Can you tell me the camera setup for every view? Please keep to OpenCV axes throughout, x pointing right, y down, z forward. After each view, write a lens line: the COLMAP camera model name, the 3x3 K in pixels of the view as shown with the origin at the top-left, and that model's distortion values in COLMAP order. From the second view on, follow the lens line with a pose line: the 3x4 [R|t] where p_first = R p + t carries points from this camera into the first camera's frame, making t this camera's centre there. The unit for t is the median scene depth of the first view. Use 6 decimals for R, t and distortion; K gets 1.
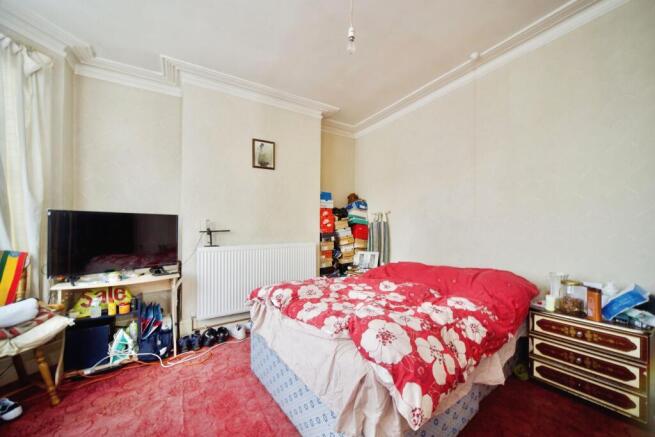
lens RADIAL K [[233.9, 0, 331.4], [0, 233.9, 227.8], [0, 0, 1]] dist [-0.012095, 0.000171]
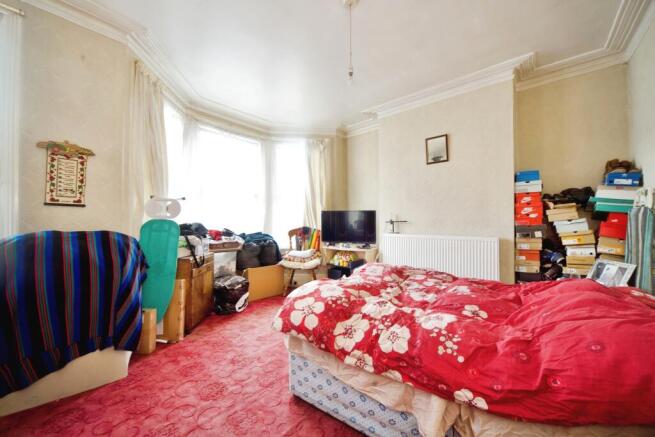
lens RADIAL K [[233.9, 0, 327.4], [0, 233.9, 218.0], [0, 0, 1]] dist [-0.012095, 0.000171]
pose [[0.317988, -0.000262, -0.948095, 0.481510], [0.005229, 0.999985, 0.001478, -0.008016], [0.948080, -0.005427, 0.317984, 0.168471]]
